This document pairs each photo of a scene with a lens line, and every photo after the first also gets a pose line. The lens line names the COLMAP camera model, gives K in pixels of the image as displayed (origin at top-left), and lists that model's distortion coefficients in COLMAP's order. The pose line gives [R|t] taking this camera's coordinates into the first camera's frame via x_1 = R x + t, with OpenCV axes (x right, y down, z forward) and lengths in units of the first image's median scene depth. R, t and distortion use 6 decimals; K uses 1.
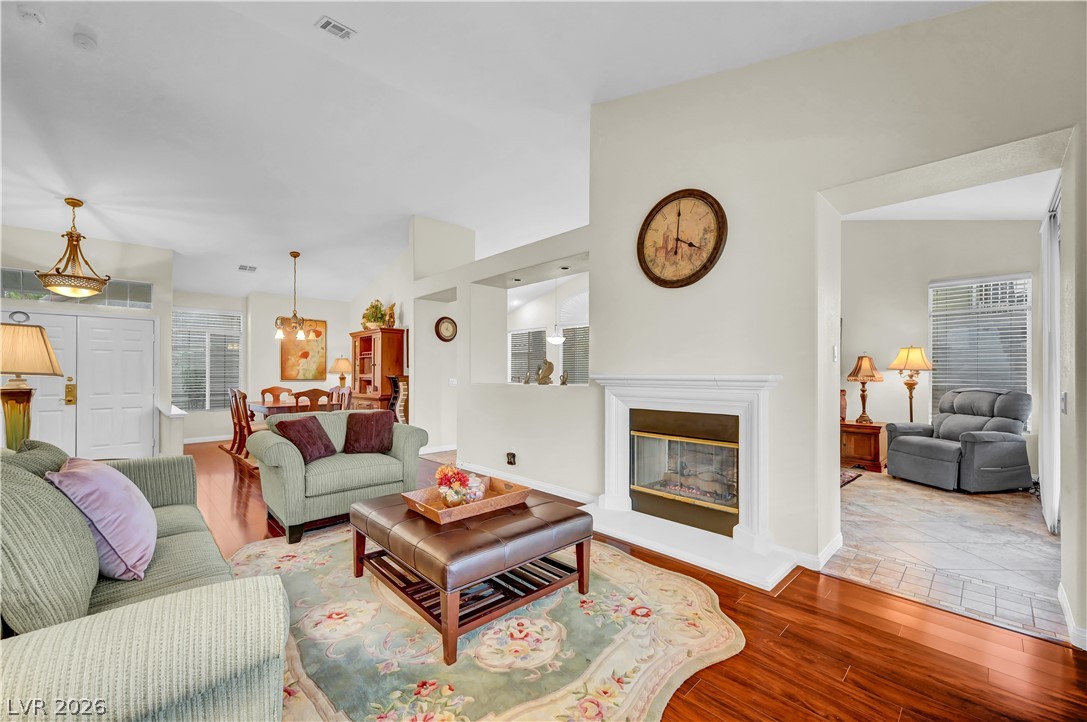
lens RADIAL K [[430.1, 0, 545.2], [0, 430.1, 368.1], [0, 0, 1]] dist [0.000576, 0.000397]
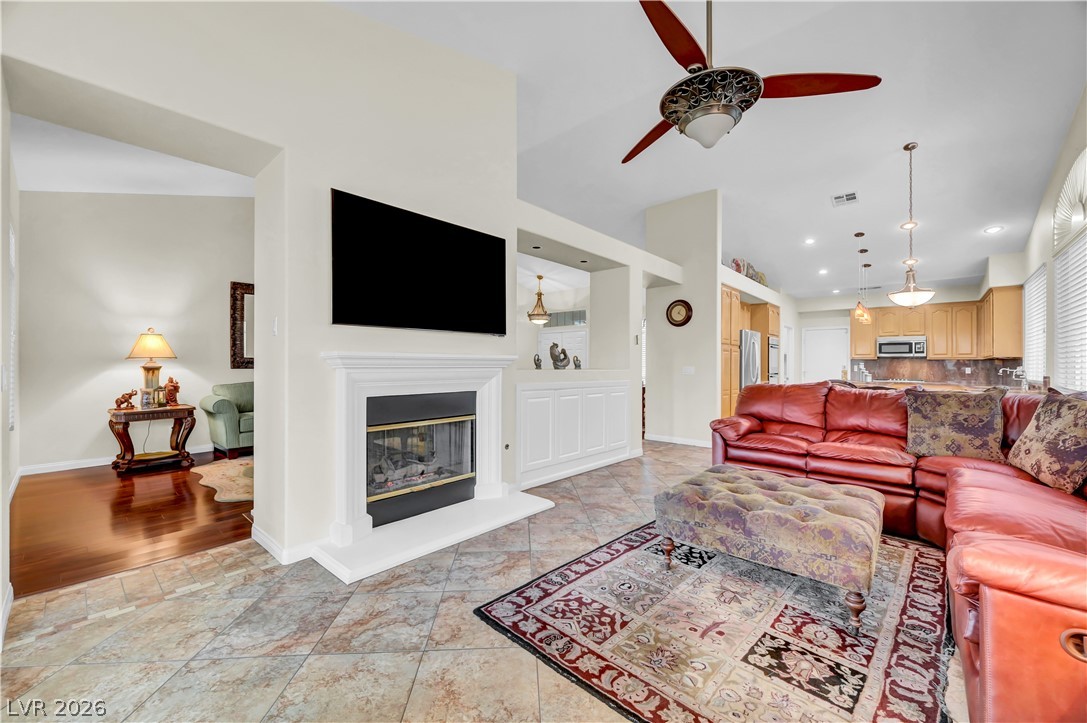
lens RADIAL K [[430.1, 0, 545.2], [0, 430.1, 368.6], [0, 0, 1]] dist [0.000576, 0.000397]
pose [[0.080103, 0.004962, -0.996774, 0.840422], [0.005363, 0.999971, 0.005409, 0.028601], [0.996772, -0.005779, 0.080074, 0.788792]]
